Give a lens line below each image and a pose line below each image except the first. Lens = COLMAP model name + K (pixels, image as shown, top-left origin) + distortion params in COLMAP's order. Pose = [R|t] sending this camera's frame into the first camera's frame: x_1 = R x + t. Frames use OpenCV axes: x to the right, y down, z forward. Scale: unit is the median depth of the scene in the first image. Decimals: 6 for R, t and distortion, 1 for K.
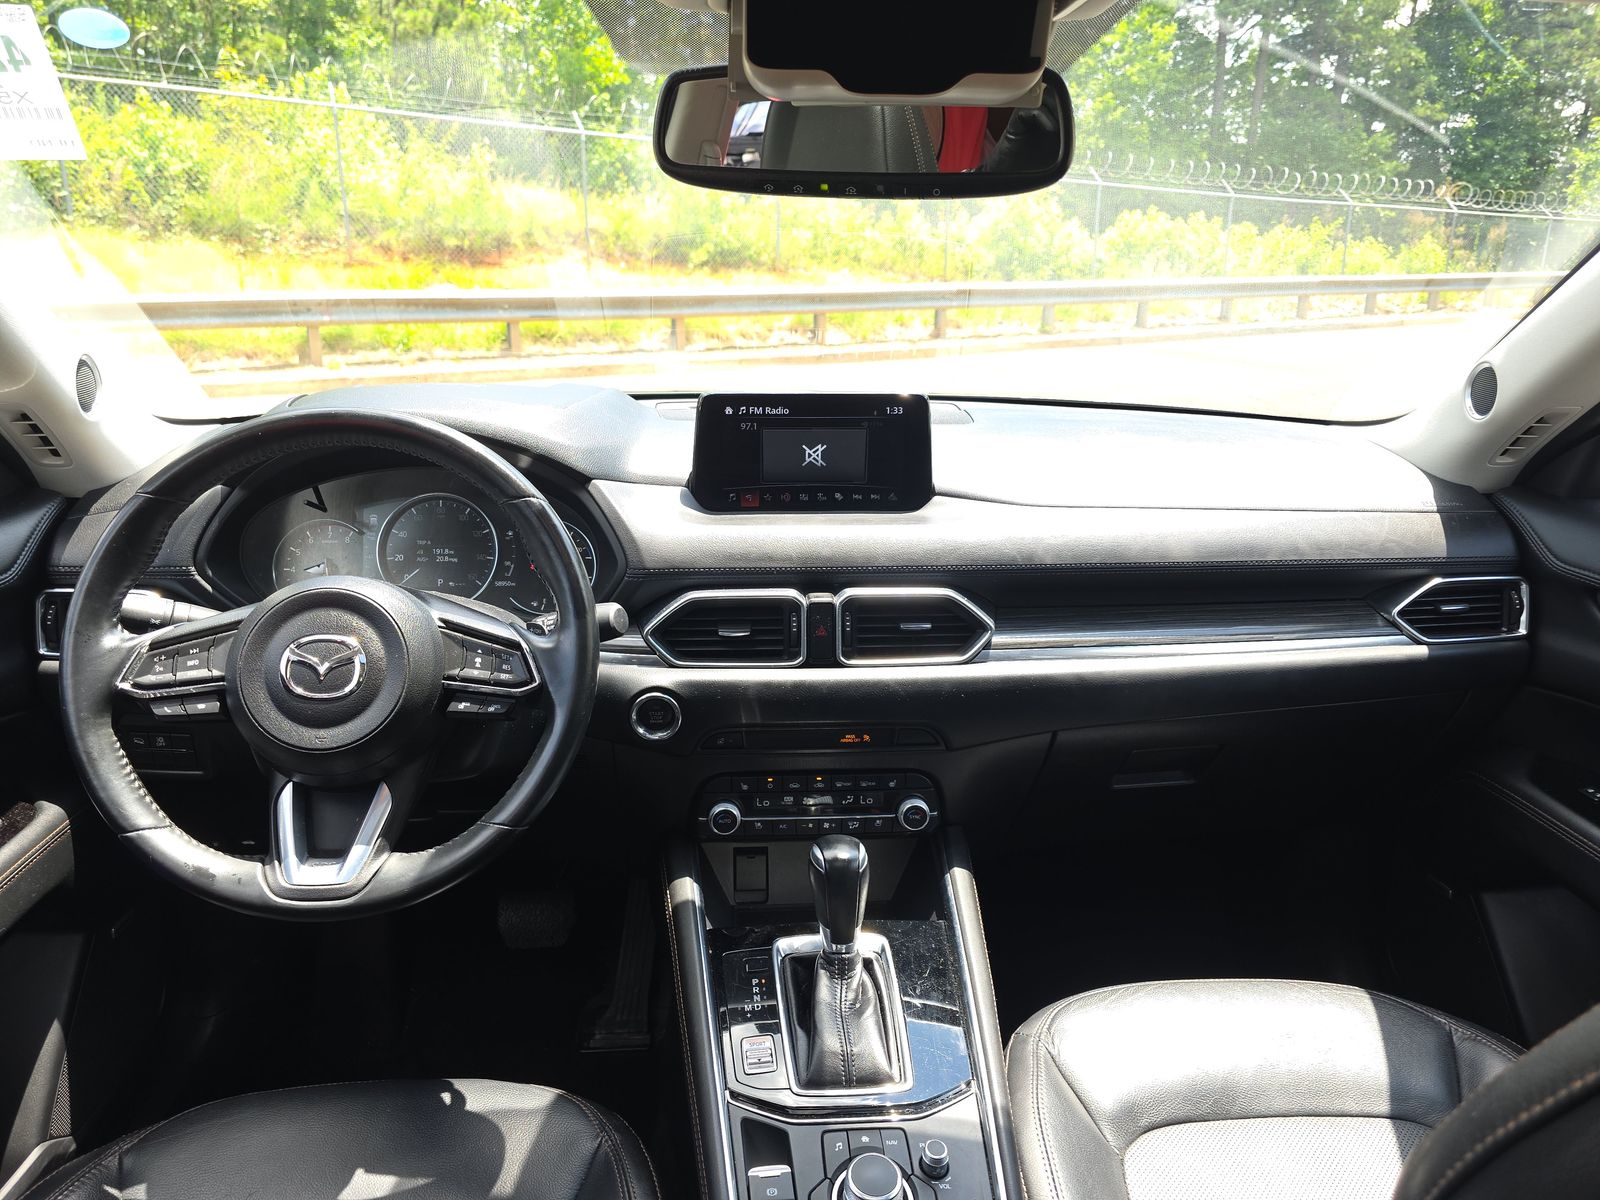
lens RADIAL K [[1065.0, 0, 800.0], [0, 1065.0, 600.0], [0, 0, 1]] dist [0.059305, -0.077278]
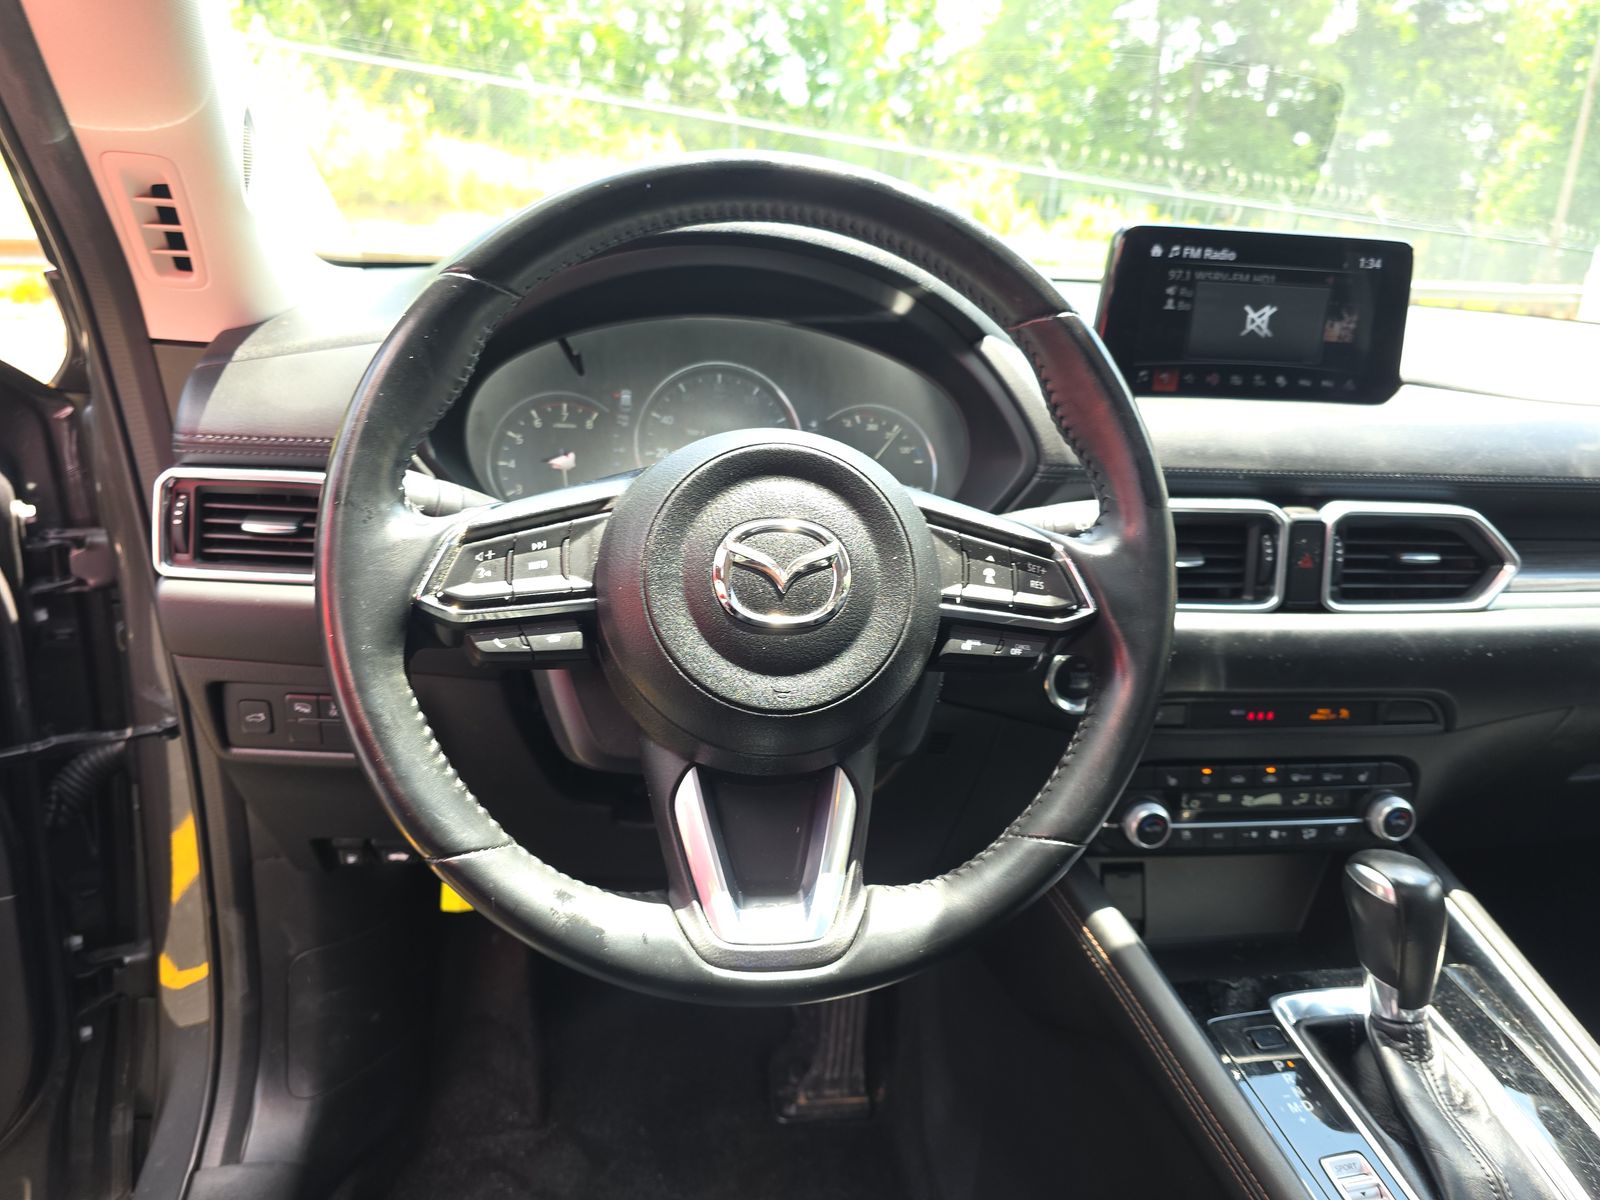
lens RADIAL K [[1062.5, 0, 800.0], [0, 1062.5, 600.0], [0, 0, 1]] dist [0.062930, -0.092836]
pose [[0.995361, 0.015842, 0.094898, -0.378109], [-0.016133, 0.999867, 0.002298, 0.058602], [-0.094849, -0.003818, 0.995484, 0.322077]]
